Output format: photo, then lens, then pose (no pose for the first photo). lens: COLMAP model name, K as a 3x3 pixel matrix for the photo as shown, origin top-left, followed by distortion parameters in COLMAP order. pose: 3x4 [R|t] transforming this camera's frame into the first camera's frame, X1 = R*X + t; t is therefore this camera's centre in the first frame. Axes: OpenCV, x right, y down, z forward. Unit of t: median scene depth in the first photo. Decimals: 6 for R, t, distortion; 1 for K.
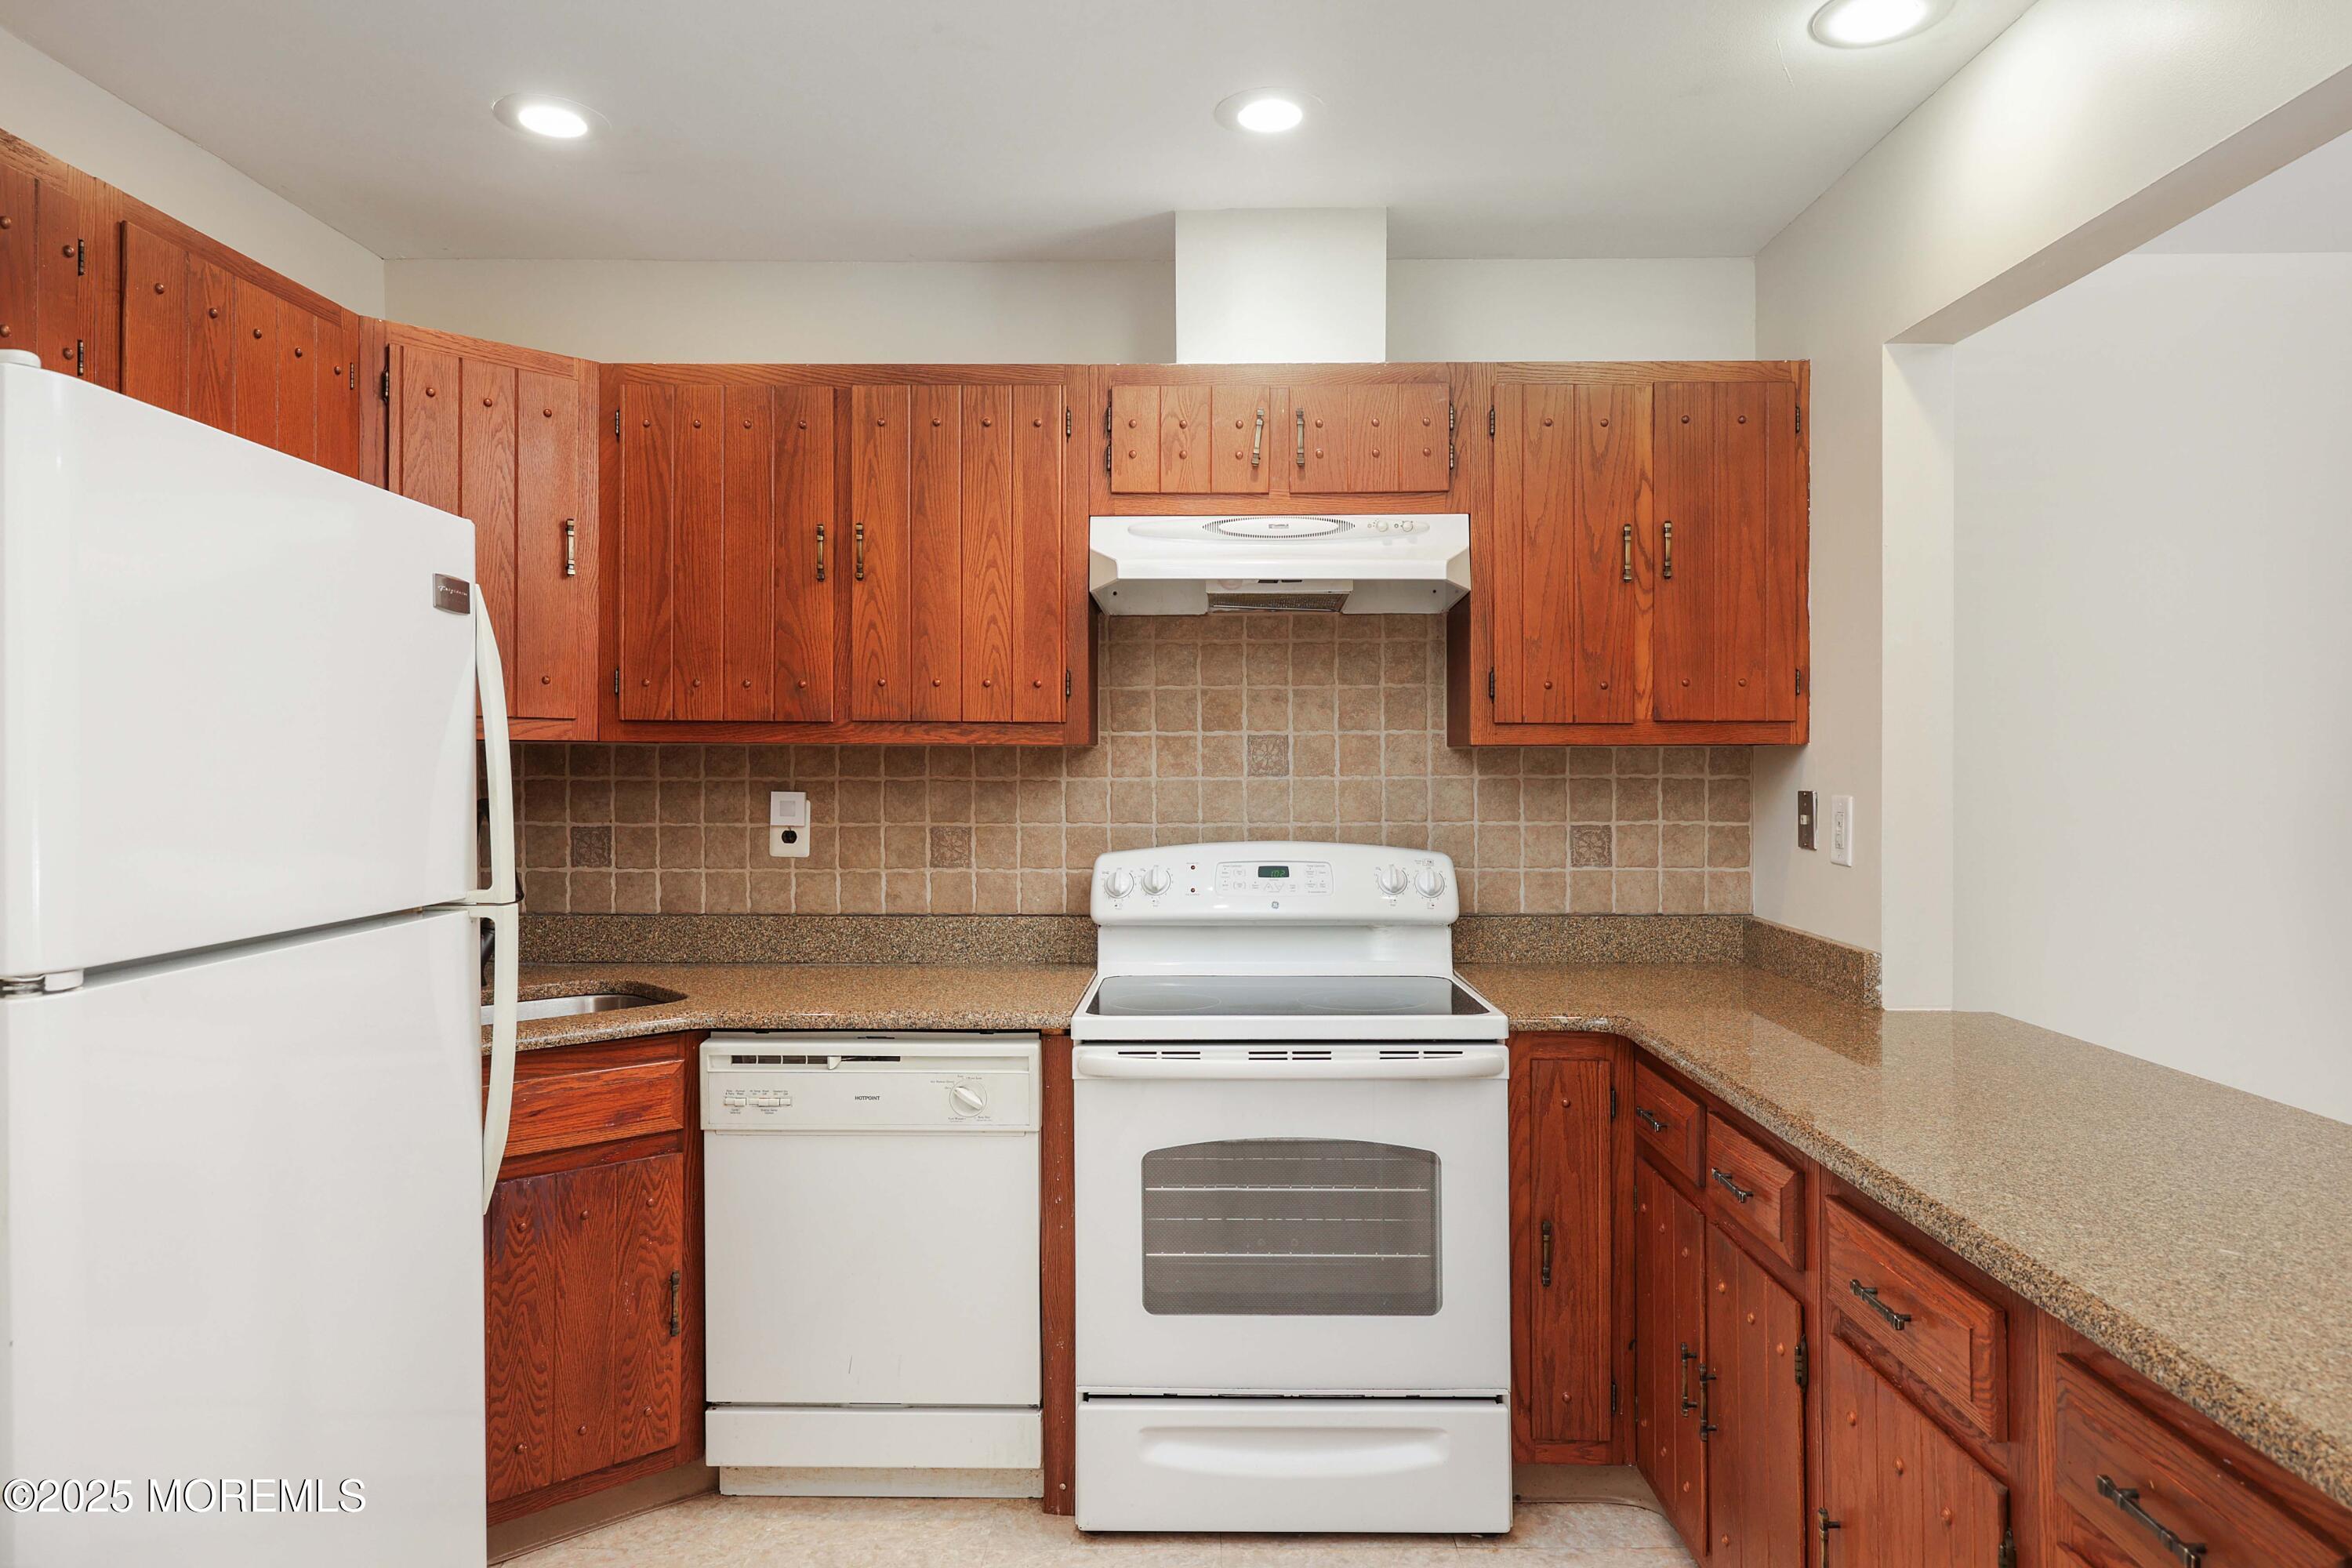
lens RADIAL K [[1443.4, 0, 1190.5], [0, 1443.4, 772.0], [0, 0, 1]] dist [0.005043, -0.003534]
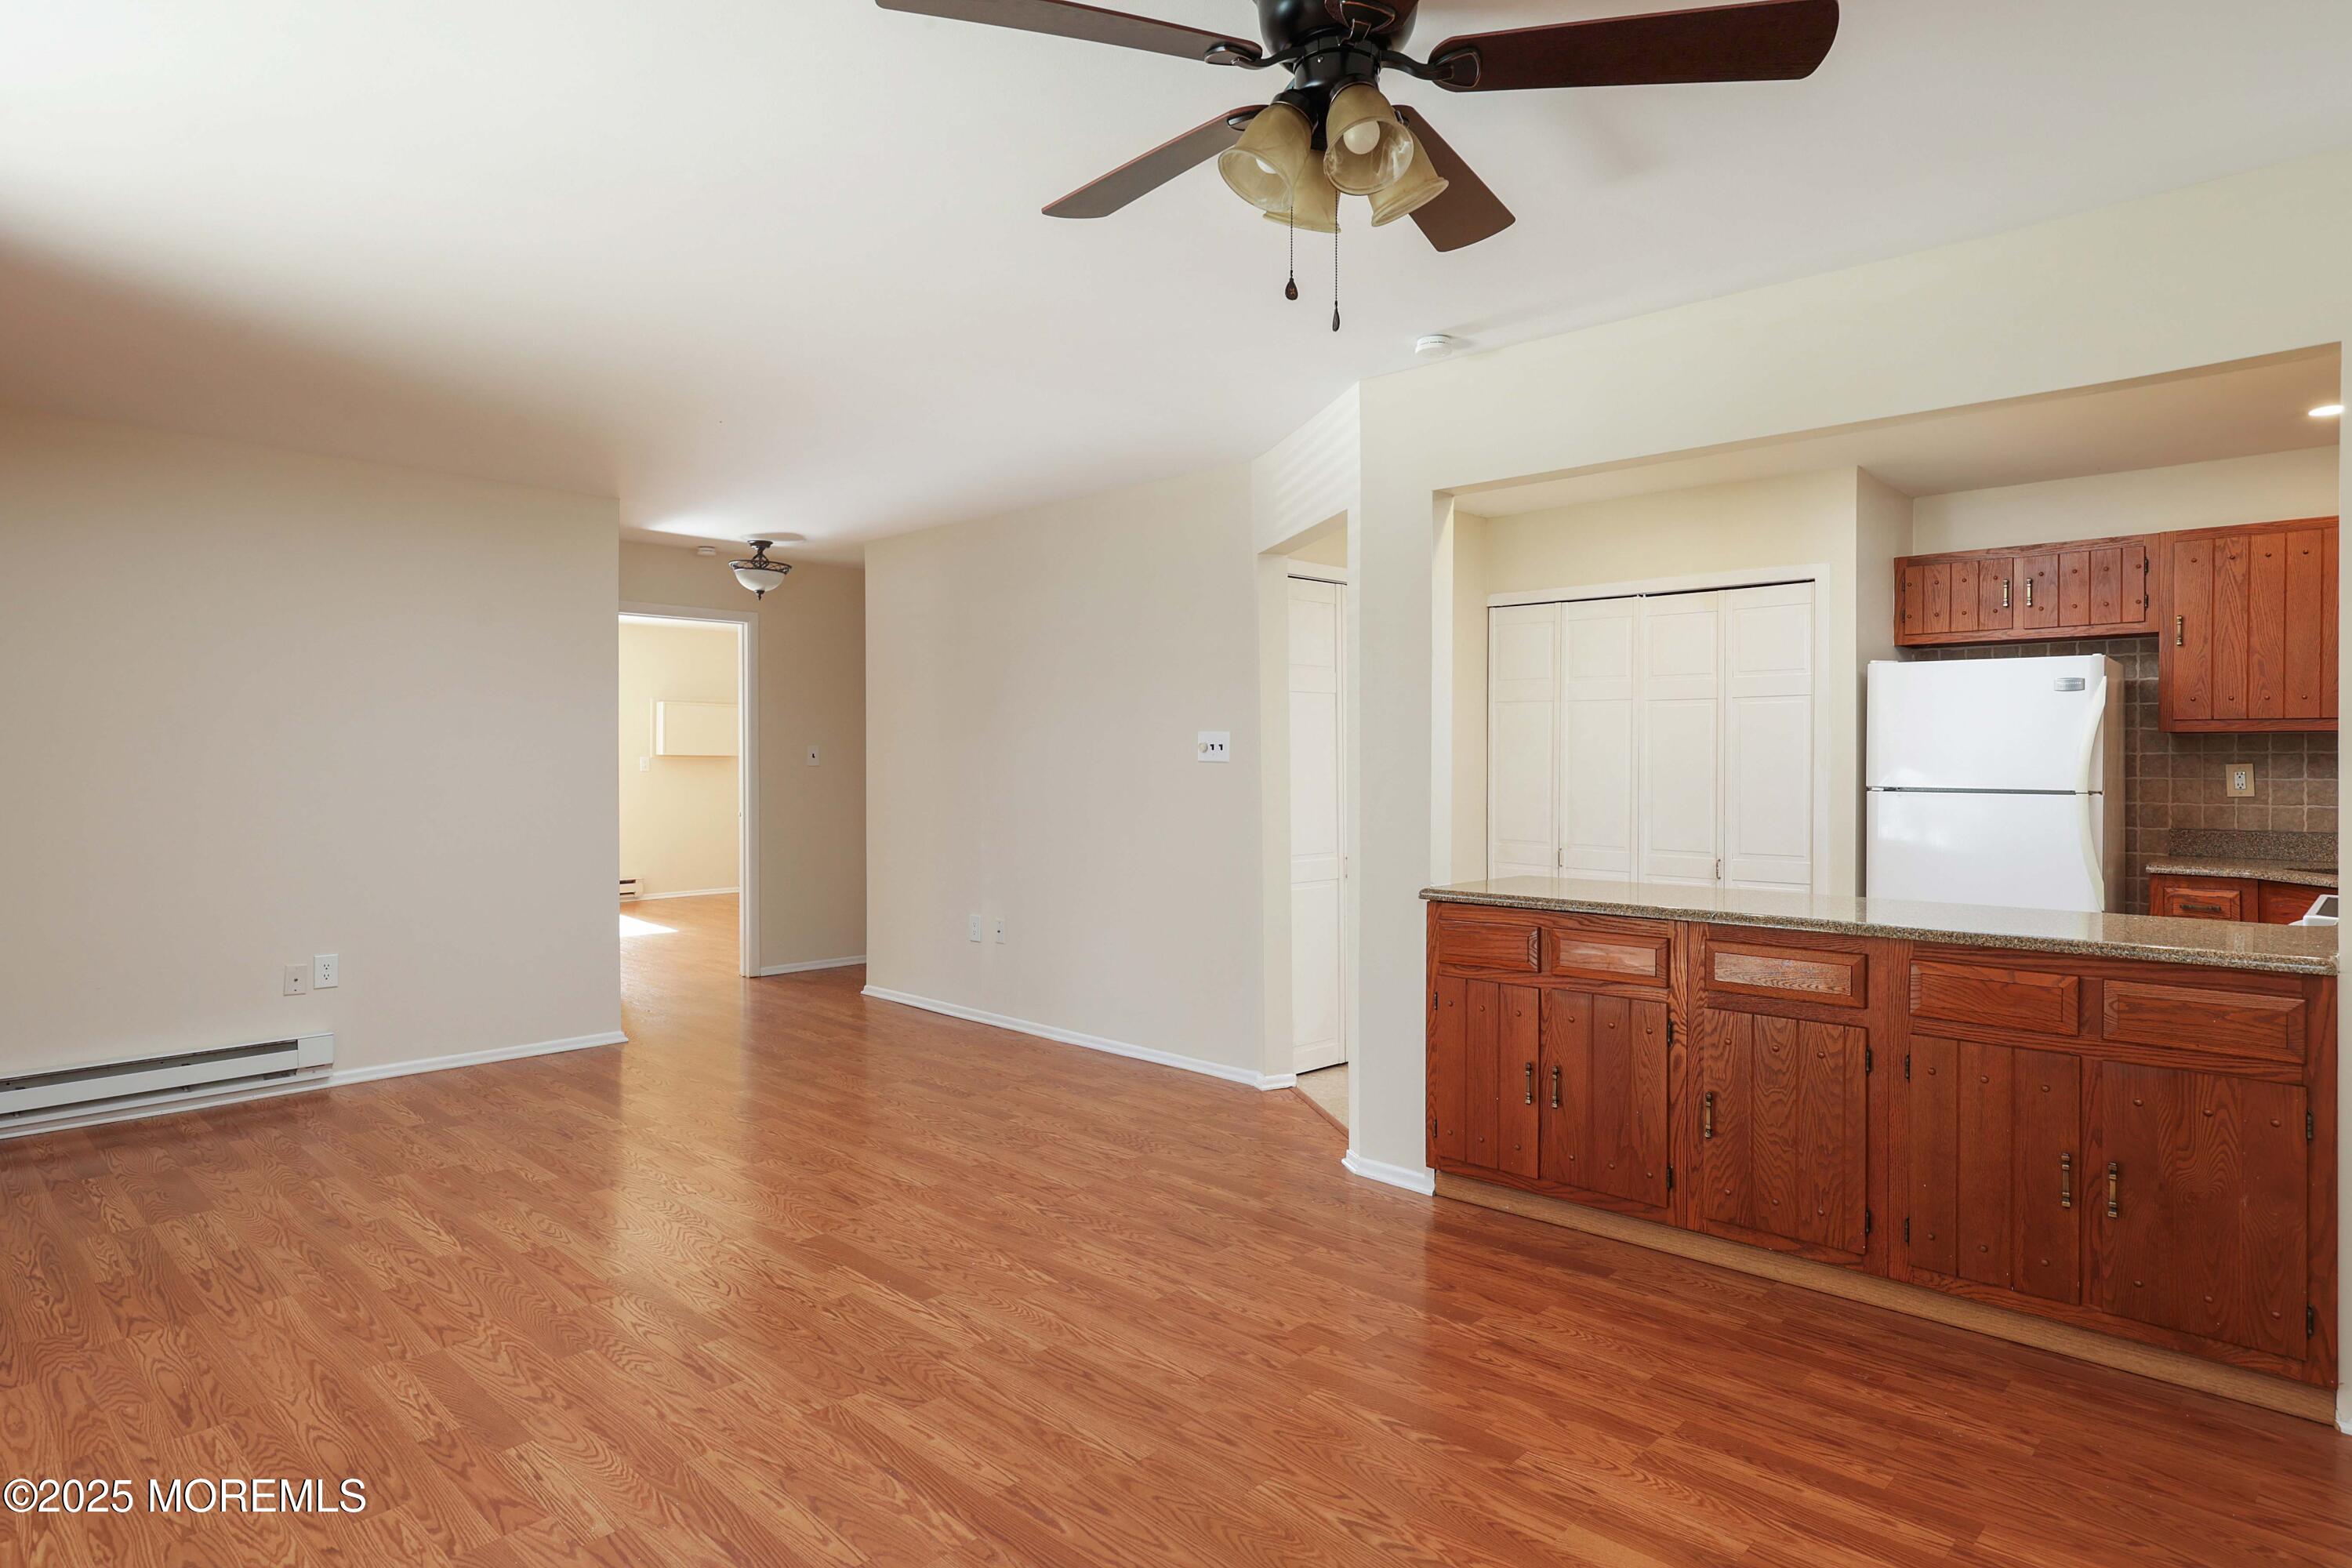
lens RADIAL K [[1297.9, 0, 1166.5], [0, 1297.9, 770.3], [0, 0, 1]] dist [0.002063, 0.000324]
pose [[-0.690487, 0.005501, -0.723324, 1.630729], [-0.006968, 0.999874, 0.014257, 0.015330], [0.723311, 0.014884, -0.690362, 0.928423]]
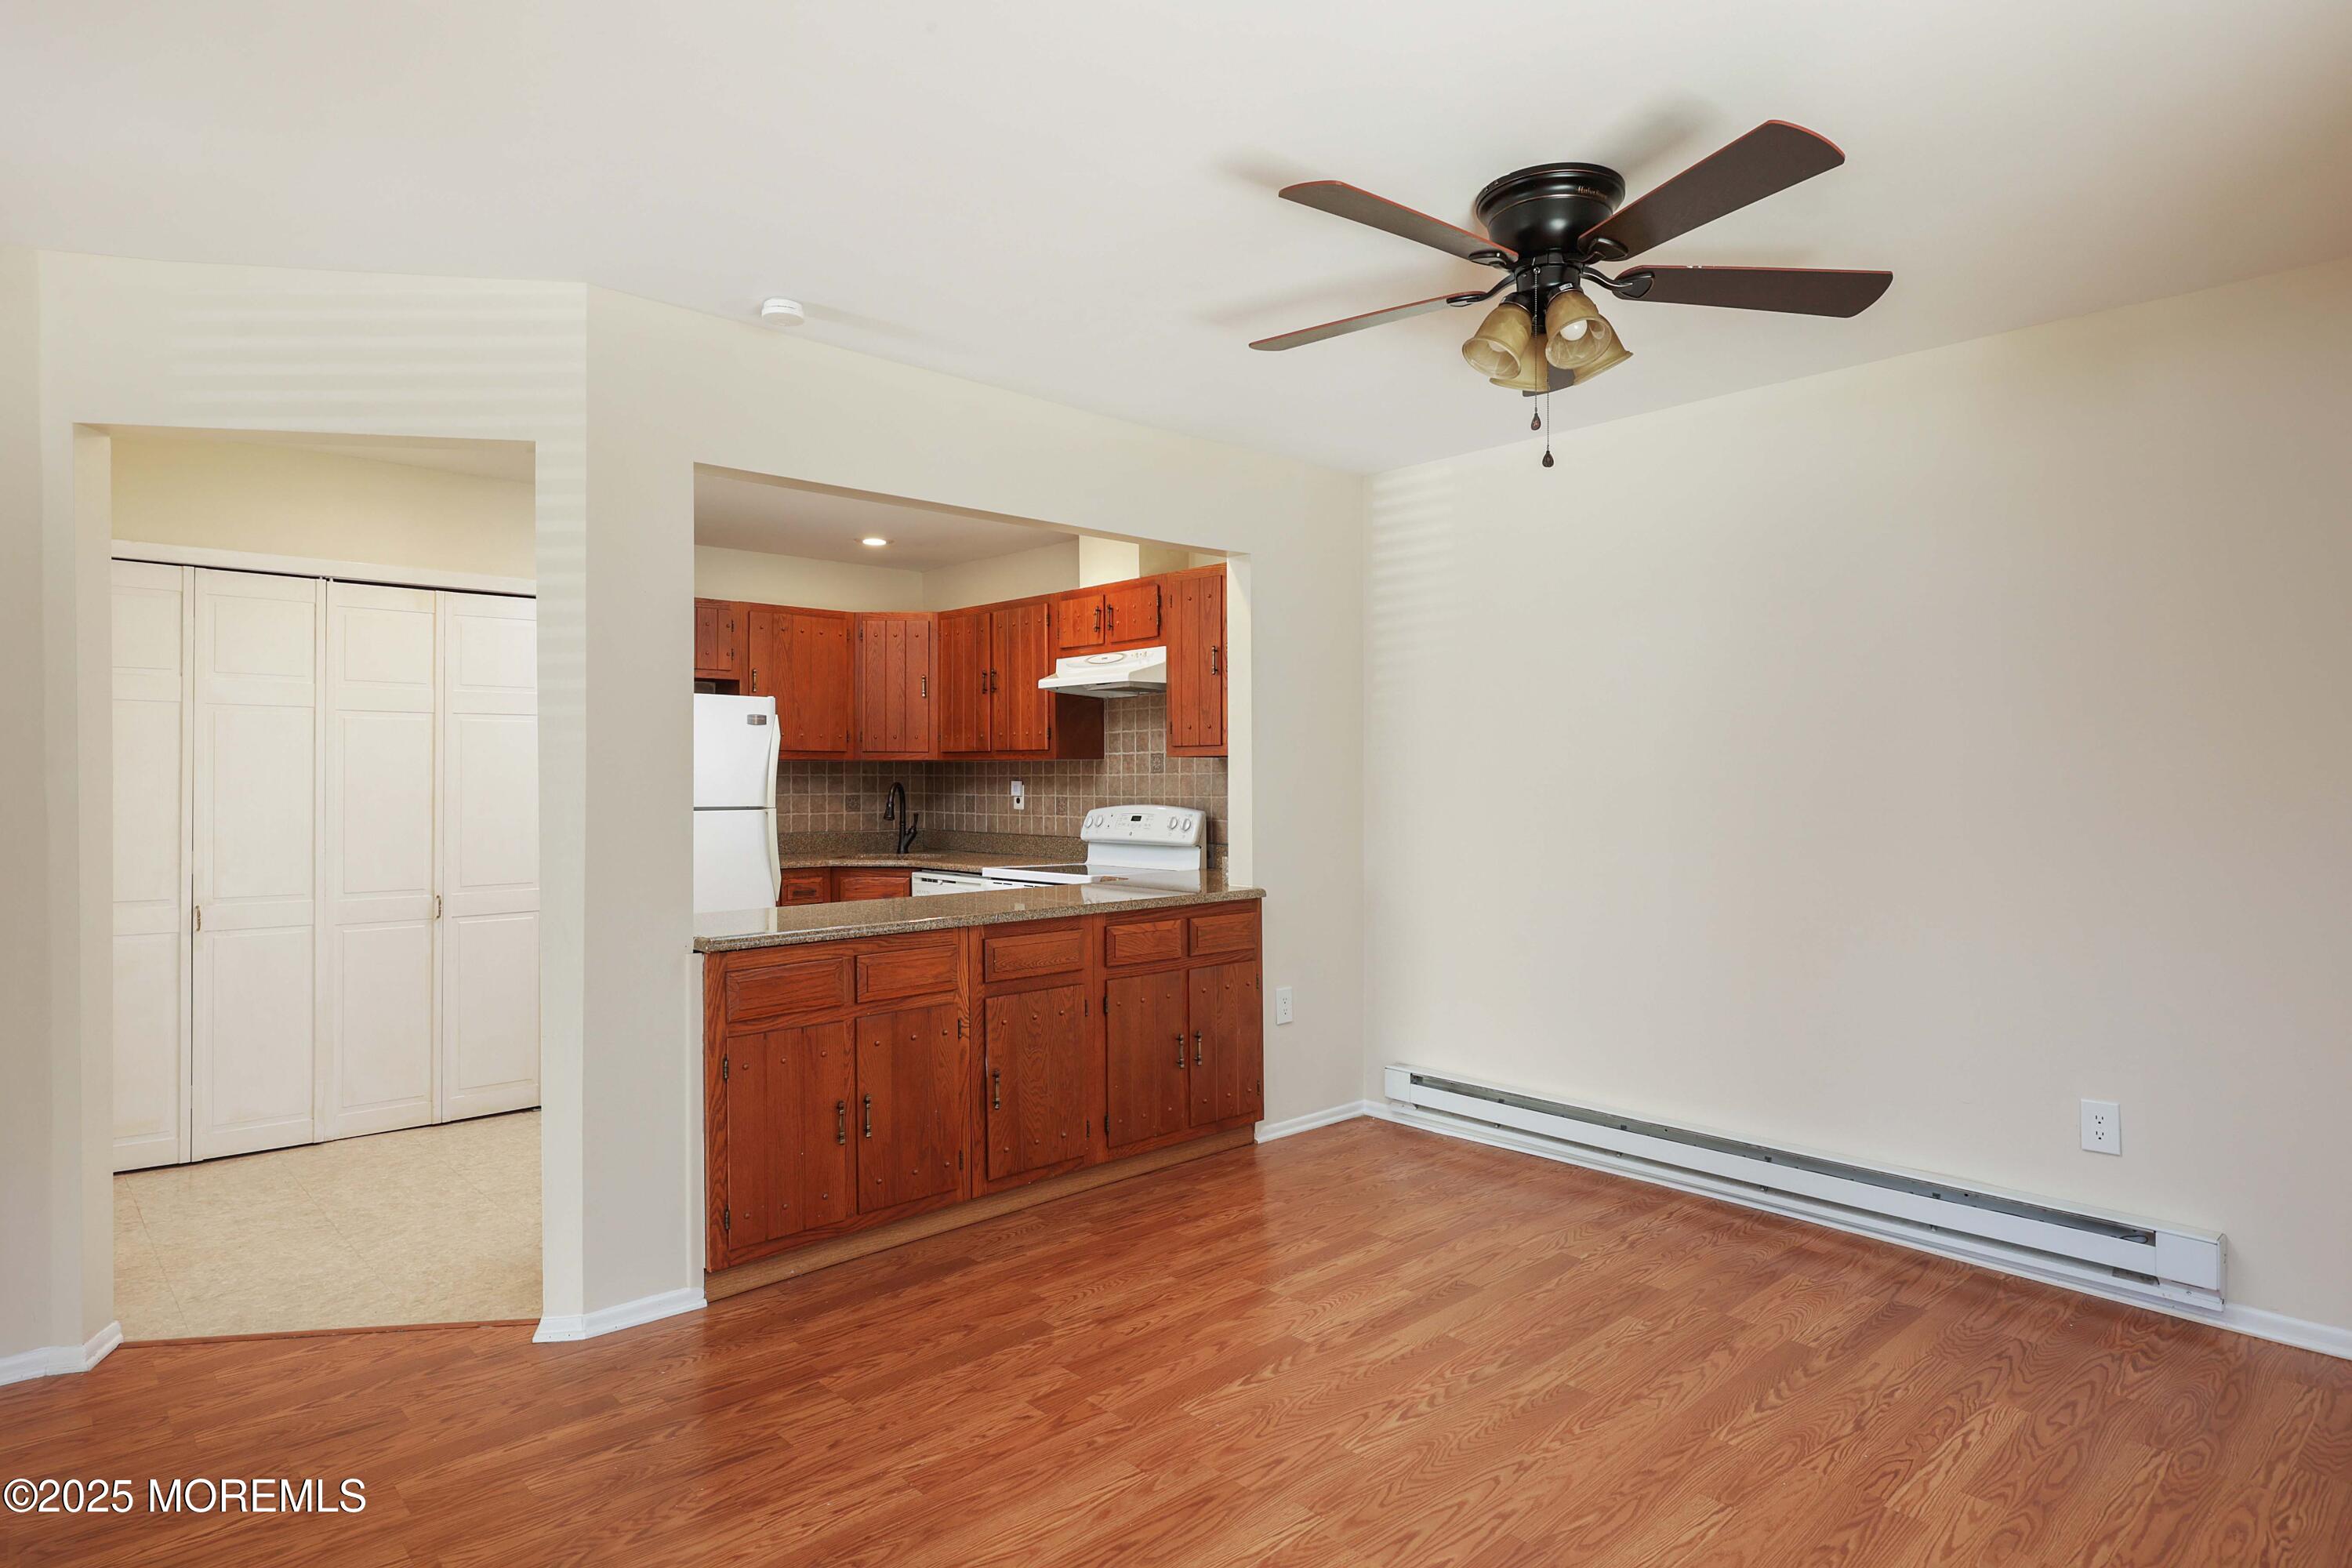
lens RADIAL K [[1297.9, 0, 1175.7], [0, 1297.9, 781.5], [0, 0, 1]] dist [0.002063, 0.000324]
pose [[0.680040, 0.000465, -0.733175, 1.572080], [-0.002743, 0.999994, -0.001910, 0.019673], [0.733170, 0.003311, 0.680037, -0.256355]]
